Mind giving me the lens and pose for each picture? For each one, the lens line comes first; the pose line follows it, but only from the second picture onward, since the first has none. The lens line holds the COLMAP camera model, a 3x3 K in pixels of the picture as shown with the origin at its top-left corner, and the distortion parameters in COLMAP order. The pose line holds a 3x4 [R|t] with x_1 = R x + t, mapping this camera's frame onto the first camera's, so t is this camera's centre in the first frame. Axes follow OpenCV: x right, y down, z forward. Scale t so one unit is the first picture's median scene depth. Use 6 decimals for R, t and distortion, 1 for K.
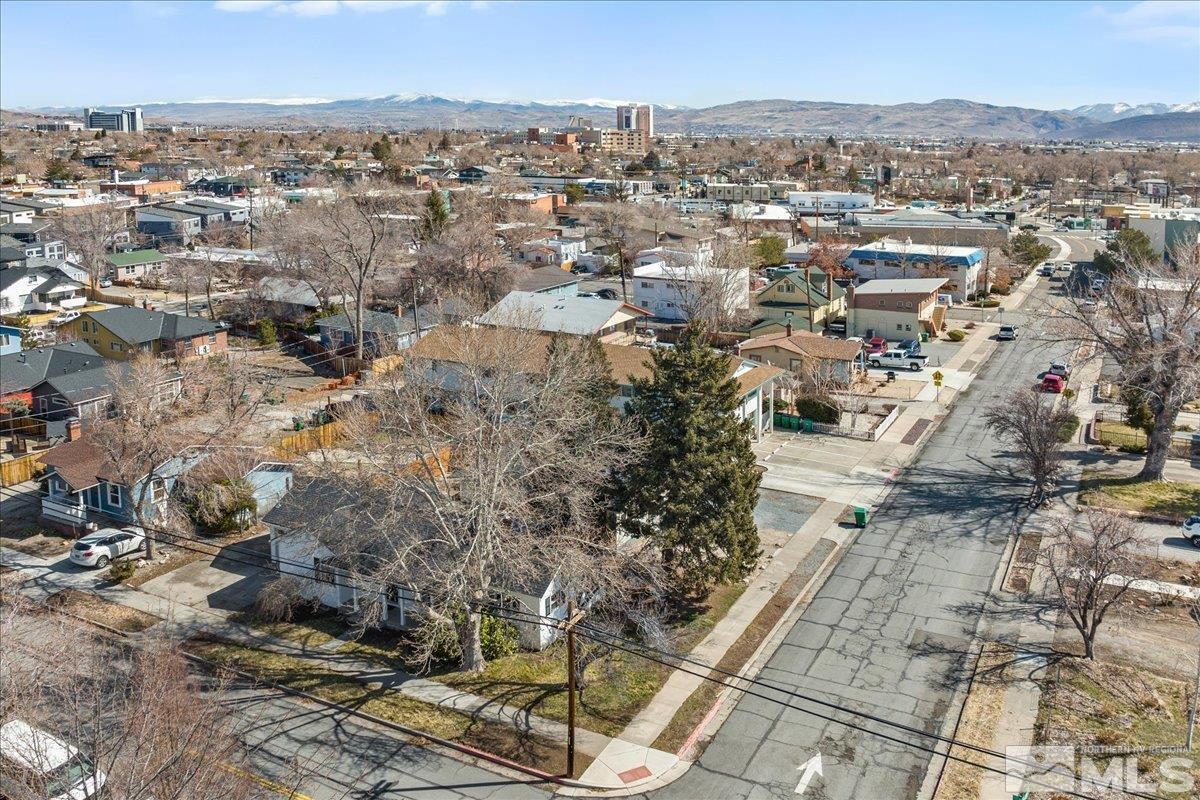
lens RADIAL K [[970.5, 0, 600.0], [0, 970.5, 400.0], [0, 0, 1]] dist [-0.004780, -0.004225]
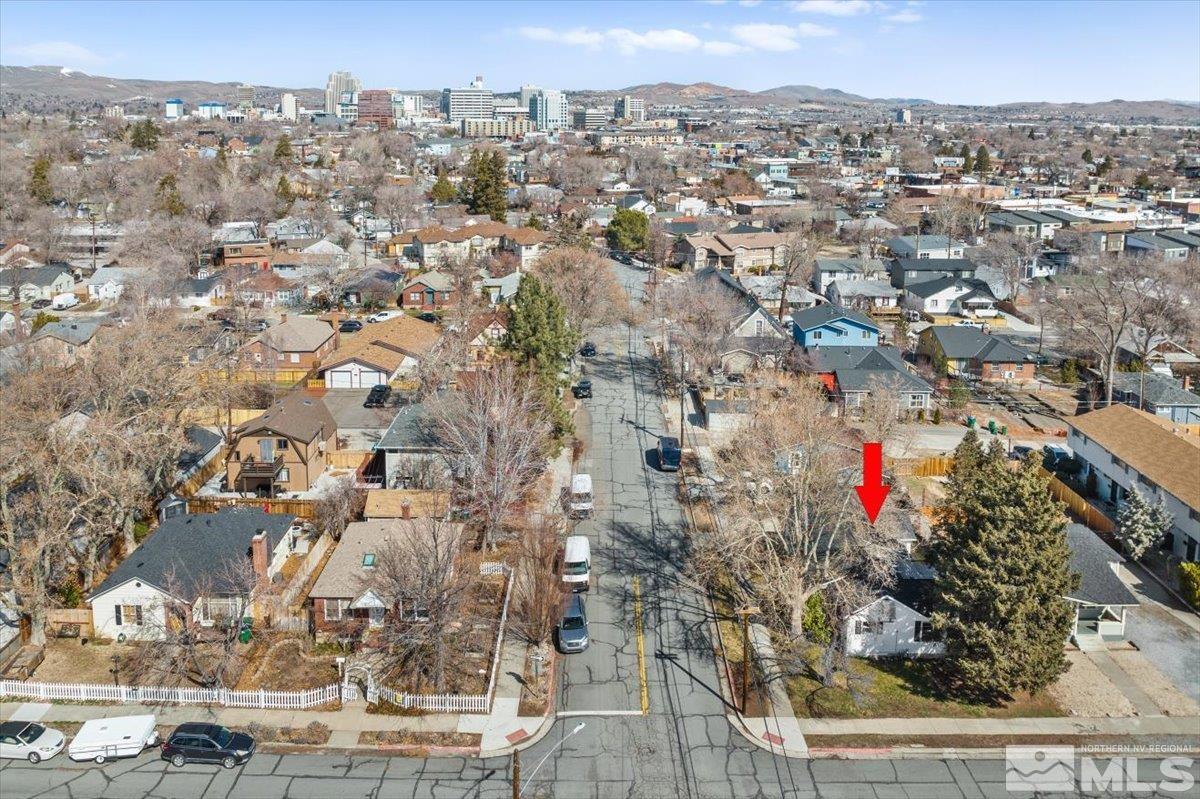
lens RADIAL K [[970.5, 0, 600.0], [0, 970.5, 399.5], [0, 0, 1]] dist [-0.004780, -0.004225]
pose [[0.458655, 0.249216, -0.852952, 0.290669], [-0.239319, 0.959044, 0.151526, -0.066775], [0.855782, 0.134630, 0.499513, 0.010798]]
